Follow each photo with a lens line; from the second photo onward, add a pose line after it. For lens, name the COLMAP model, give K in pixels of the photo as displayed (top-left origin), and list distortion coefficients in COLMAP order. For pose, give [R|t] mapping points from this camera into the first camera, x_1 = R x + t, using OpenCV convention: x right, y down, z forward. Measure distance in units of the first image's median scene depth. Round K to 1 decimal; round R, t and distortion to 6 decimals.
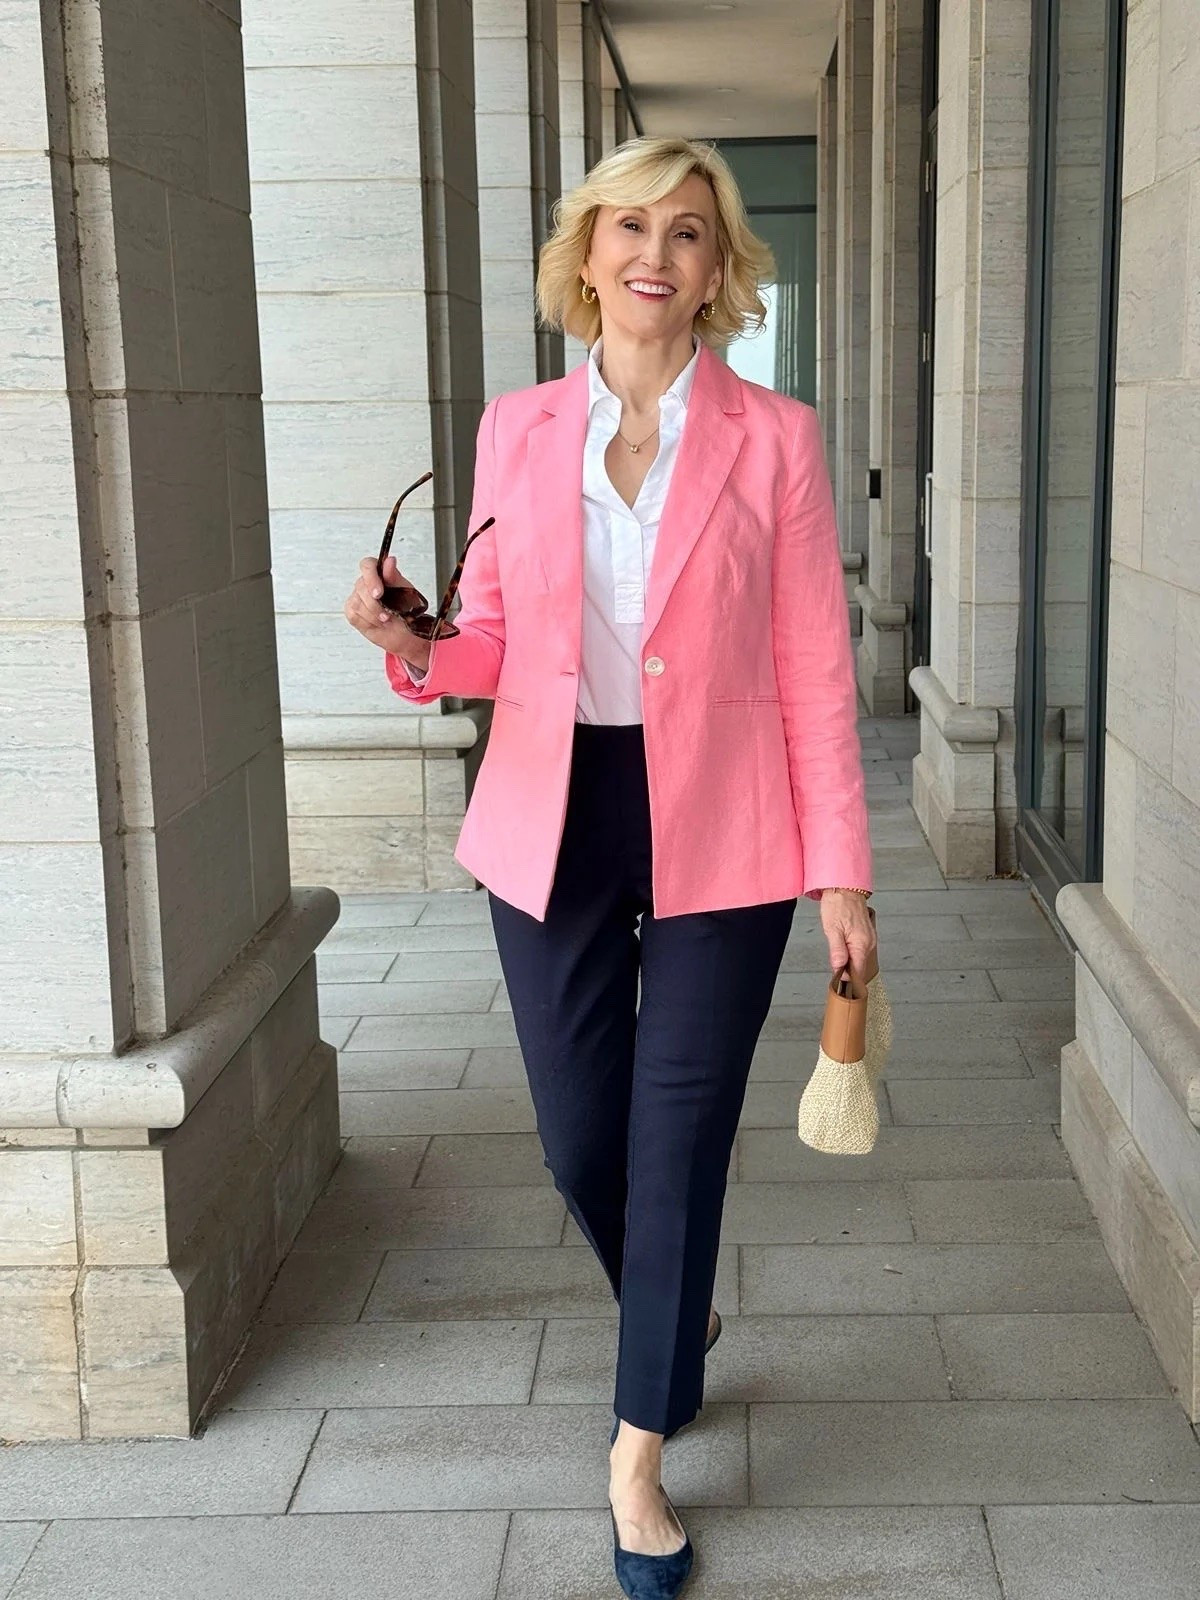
lens RADIAL K [[2076.2, 0, 608.1], [0, 2076.2, 797.8], [0, 0, 1]] dist [0.084157, 0.000000]
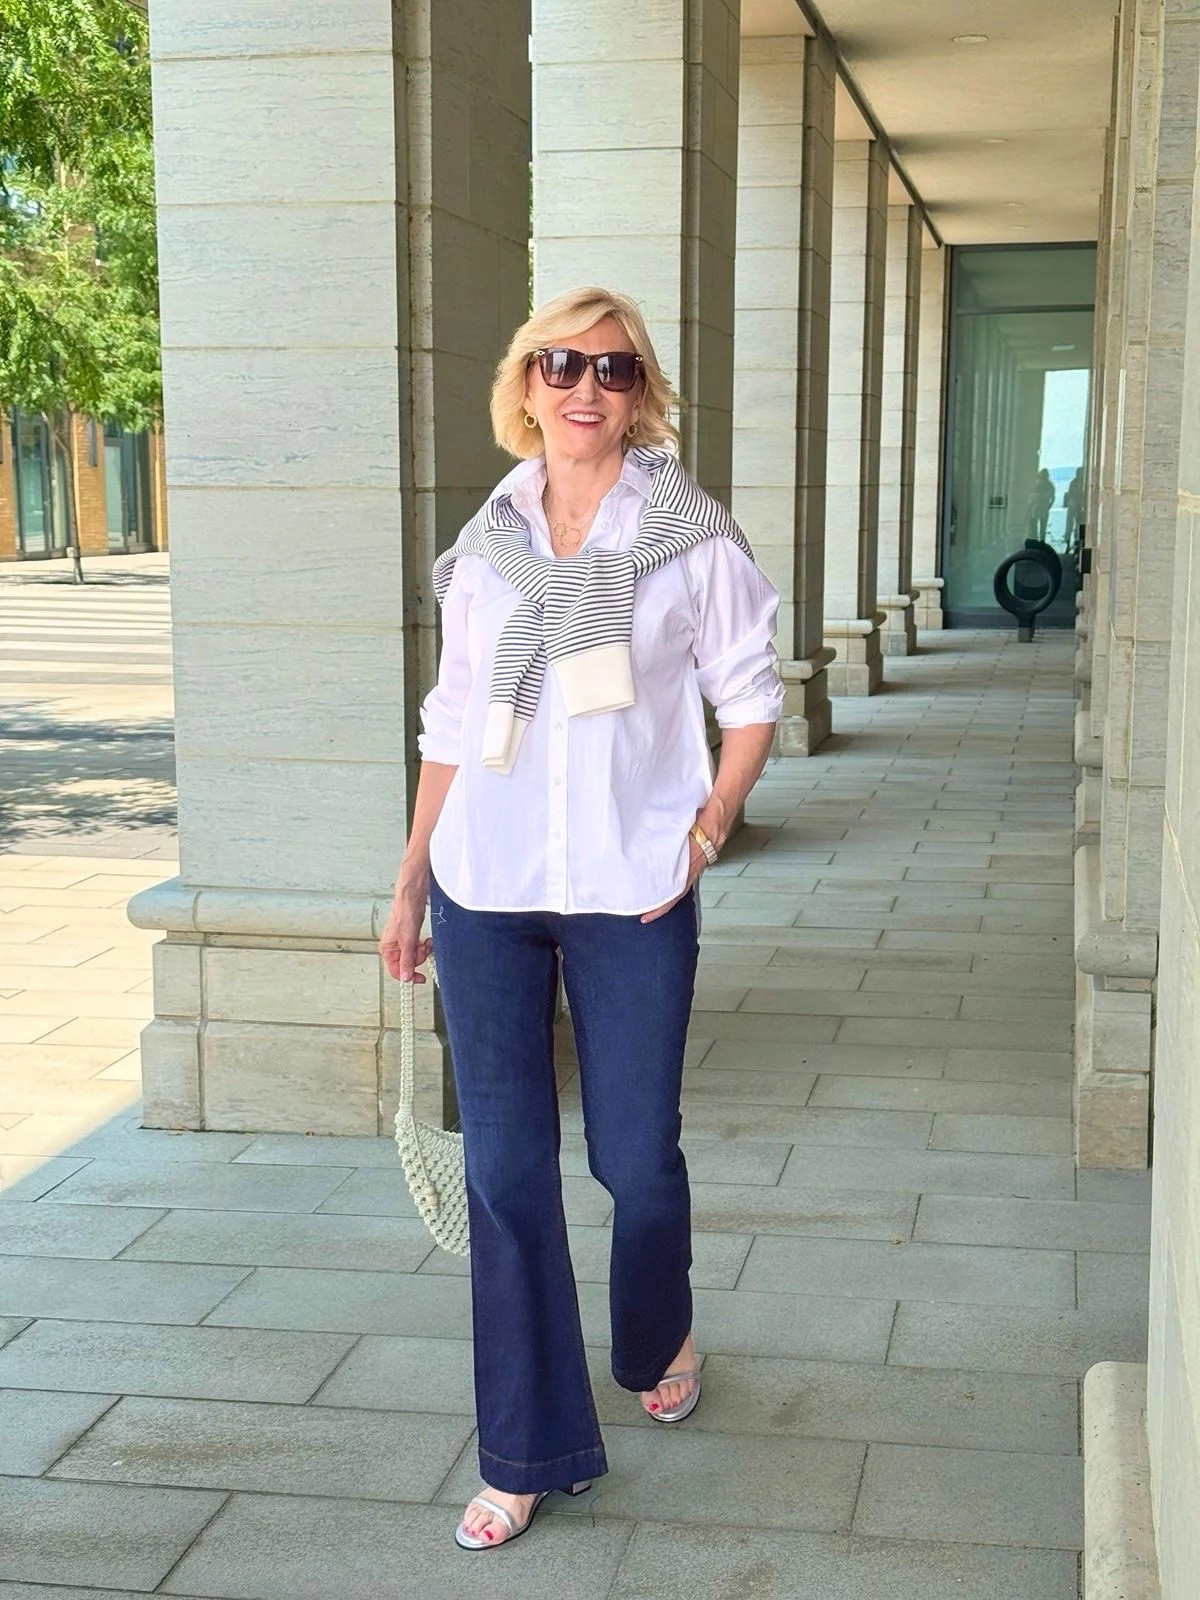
lens RADIAL K [[2076.2, 0, 596.8], [0, 2076.2, 803.3], [0, 0, 1]] dist [0.084157, 0.000000]
pose [[0.986050, 0.043267, -0.160731, 0.161507], [-0.048358, 0.998440, -0.027896, 0.088146], [0.159273, 0.035279, 0.986604, -0.559690]]
